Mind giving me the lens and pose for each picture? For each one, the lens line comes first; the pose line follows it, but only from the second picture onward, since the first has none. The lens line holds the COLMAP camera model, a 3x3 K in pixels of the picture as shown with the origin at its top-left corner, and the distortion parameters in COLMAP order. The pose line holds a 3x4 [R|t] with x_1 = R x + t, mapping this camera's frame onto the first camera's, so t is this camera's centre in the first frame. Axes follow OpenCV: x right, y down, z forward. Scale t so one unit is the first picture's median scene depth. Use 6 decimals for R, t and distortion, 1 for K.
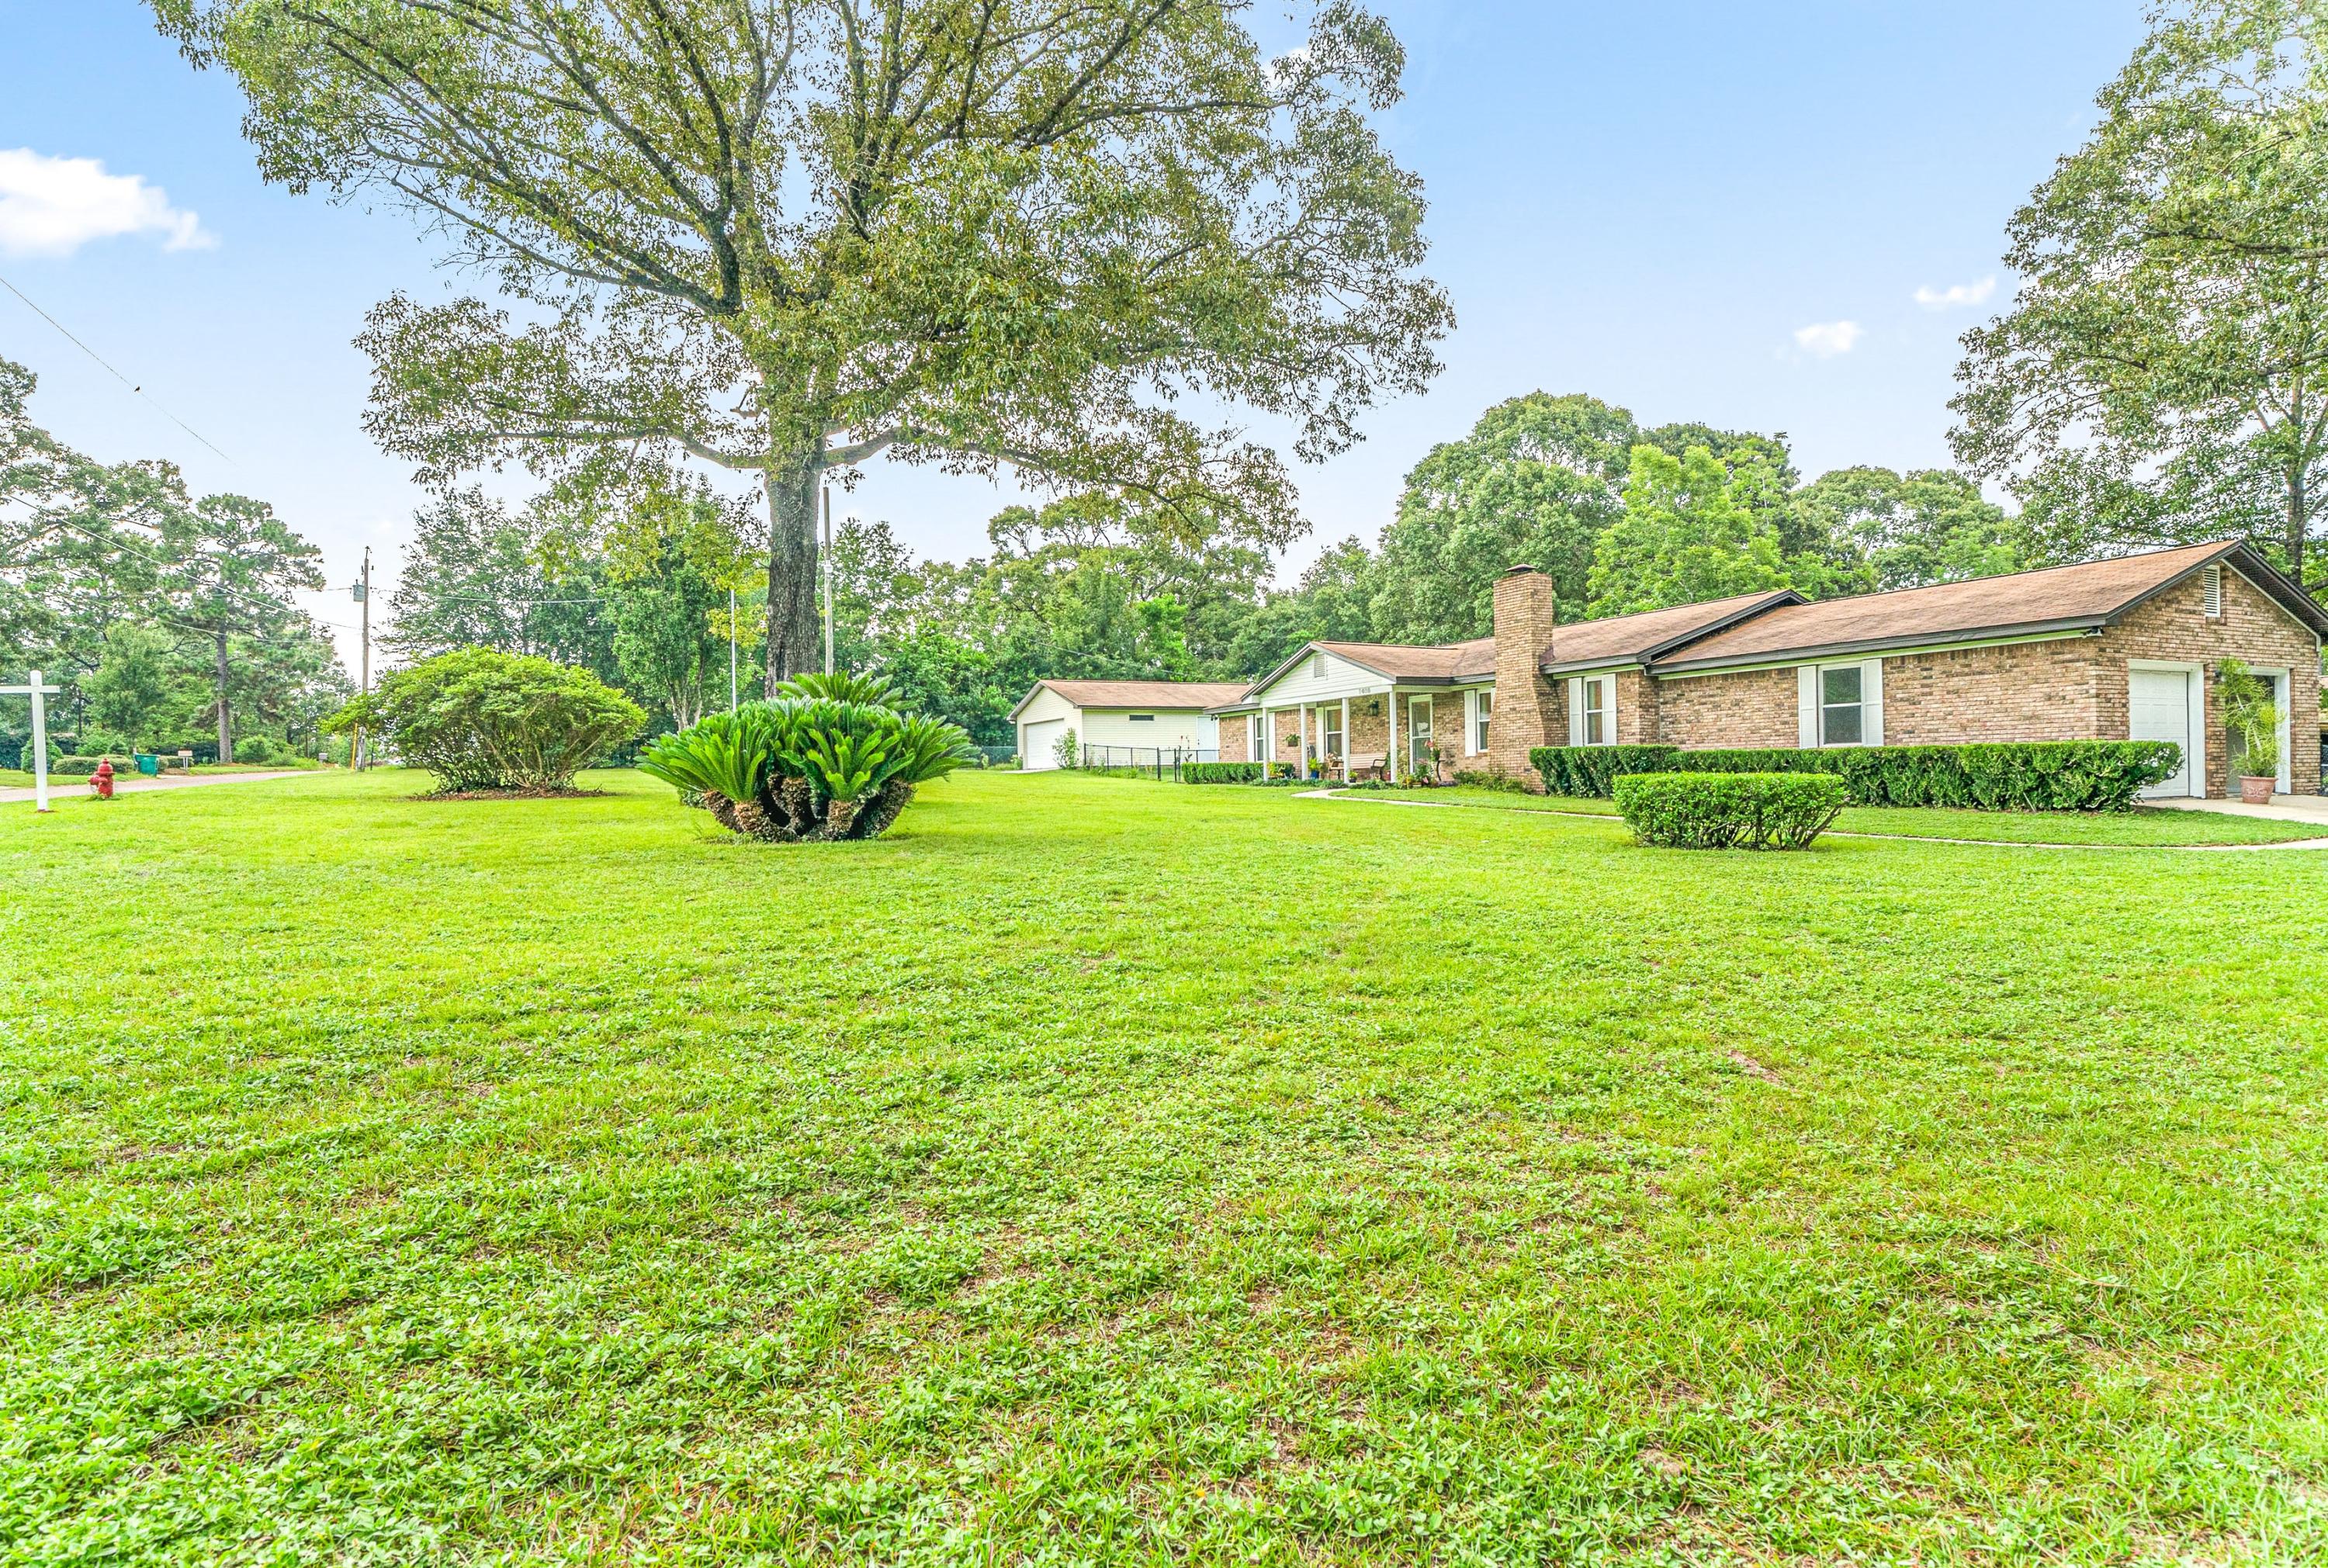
lens RADIAL K [[1238.8, 0, 1193.1], [0, 1238.8, 791.4], [0, 0, 1]] dist [0.000683, -0.002223]
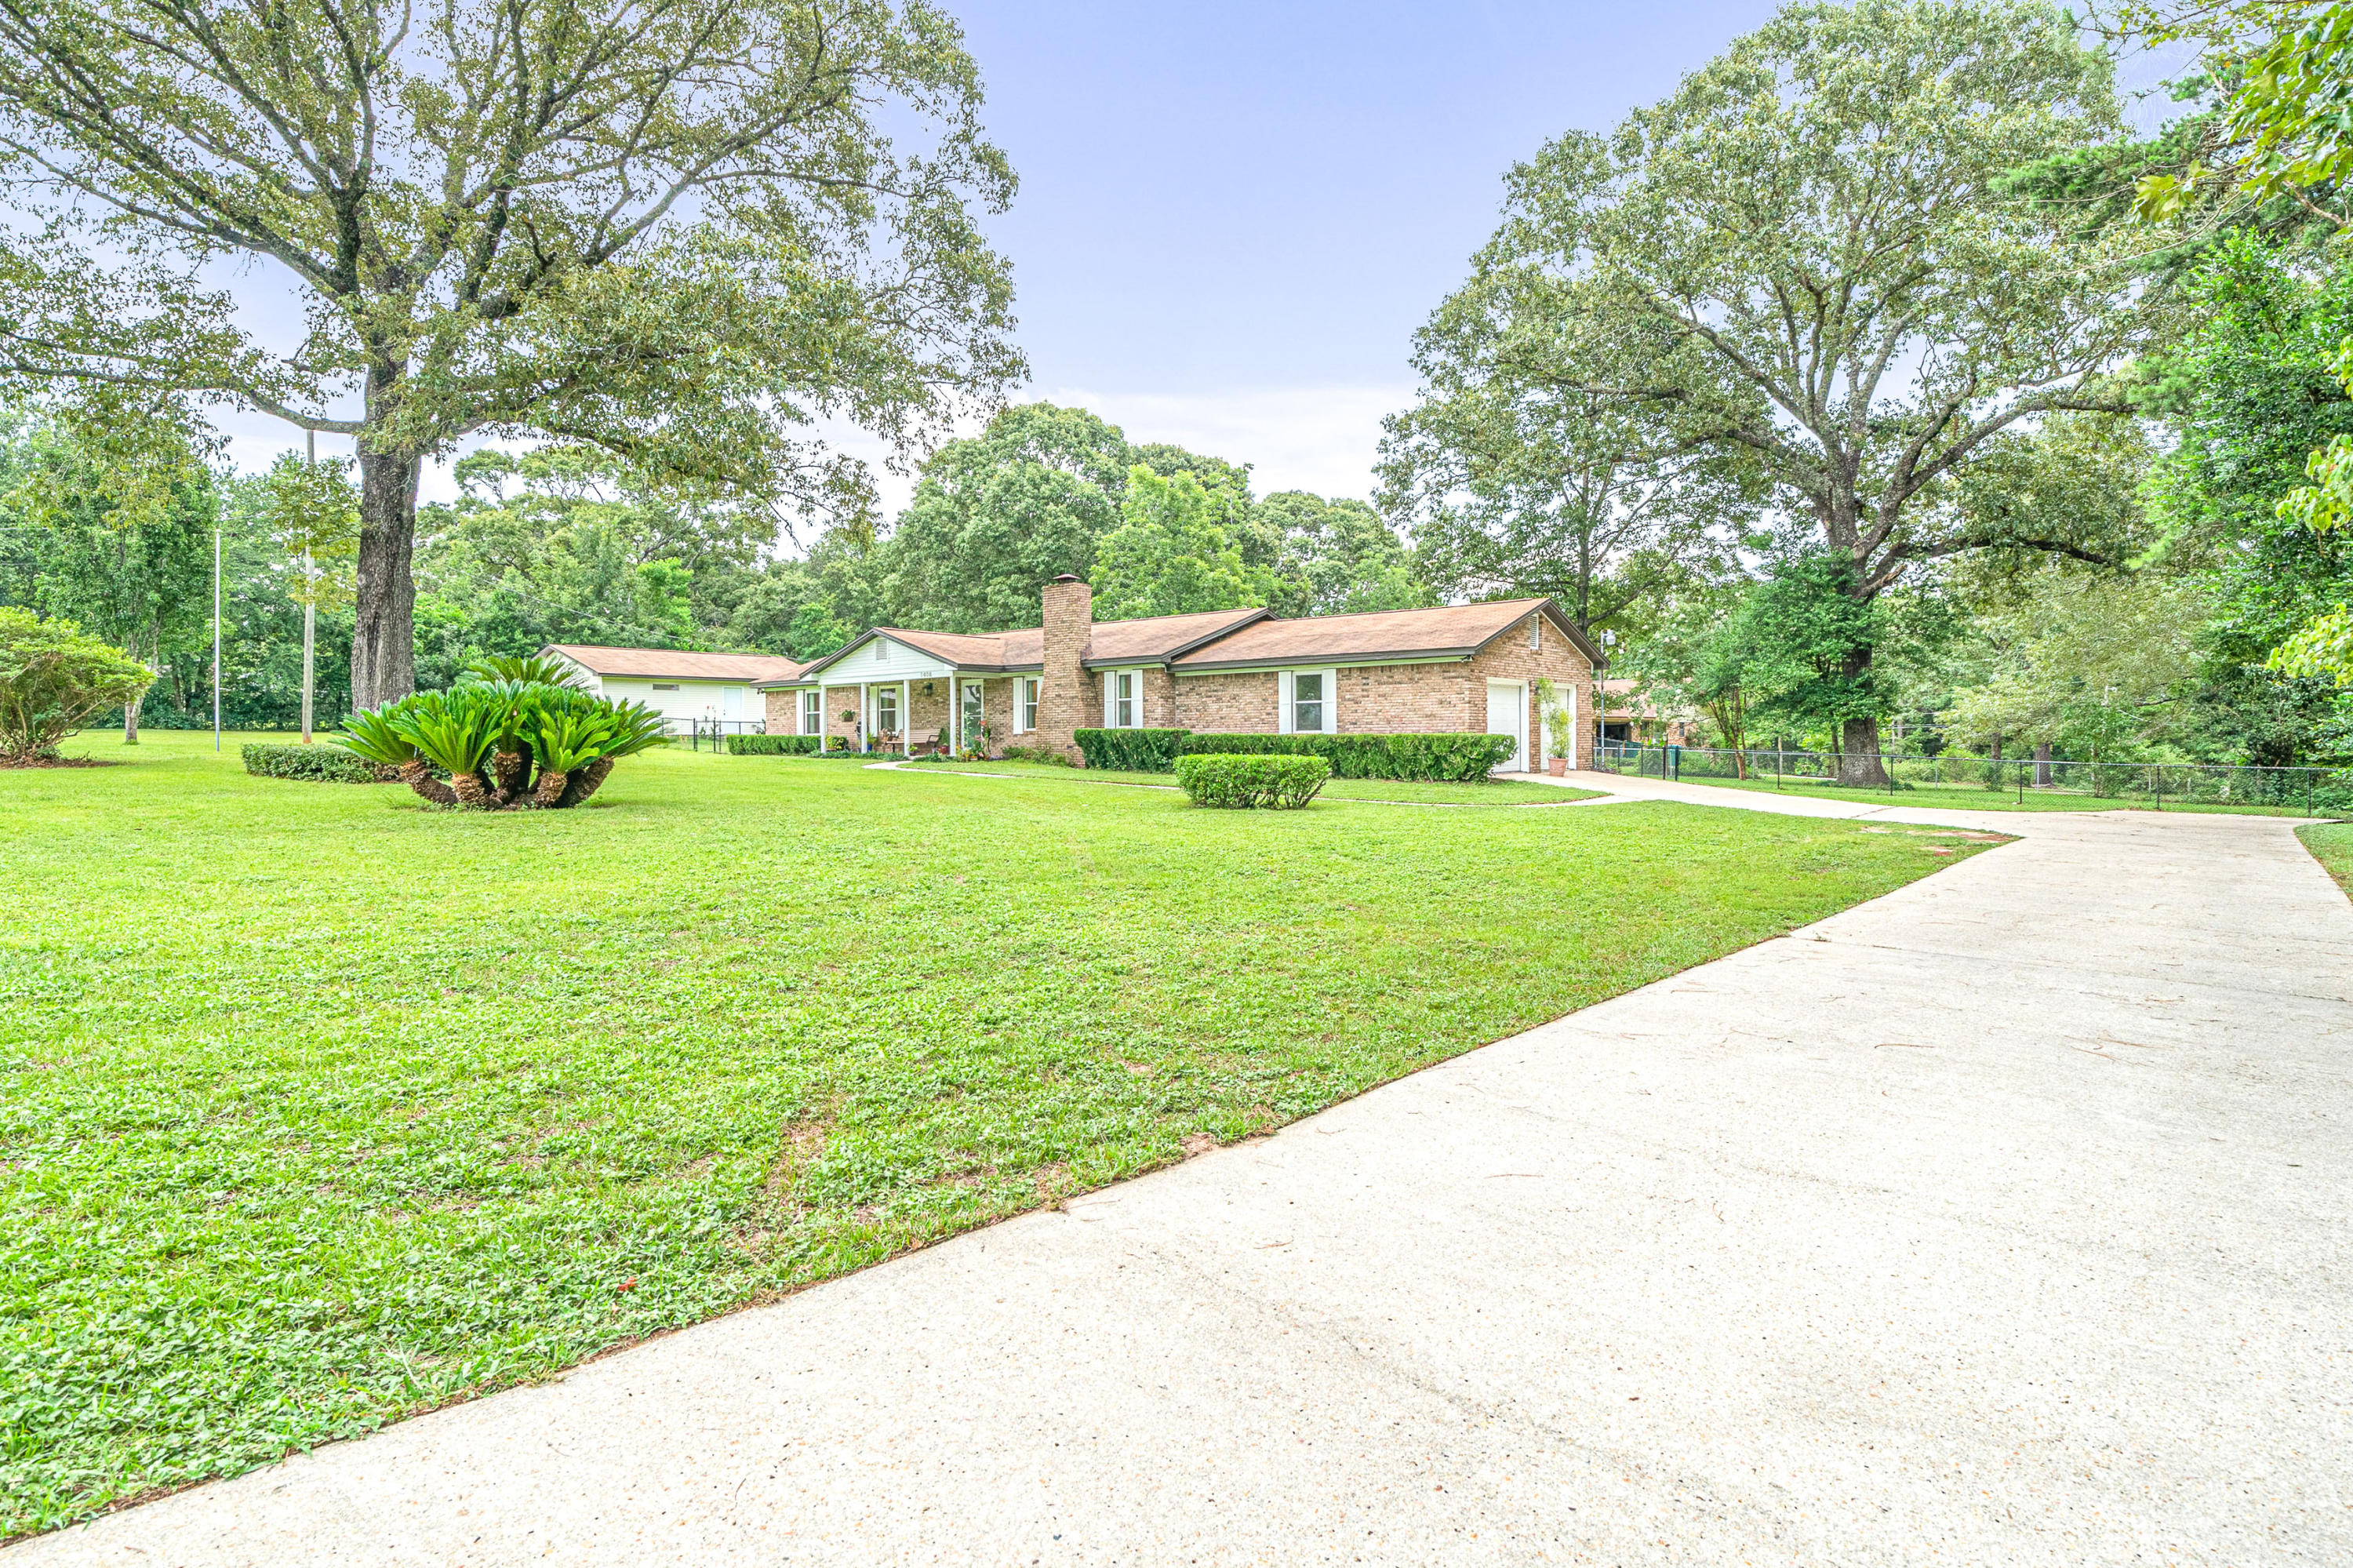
lens RADIAL K [[1252.2, 0, 1155.7], [0, 1252.2, 769.0], [0, 0, 1]] dist [0.000683, -0.002223]
pose [[0.922946, 0.003644, 0.384913, -0.114577], [-0.006230, 0.999966, 0.005472, -0.003064], [-0.384879, -0.007448, 0.922937, -0.140785]]
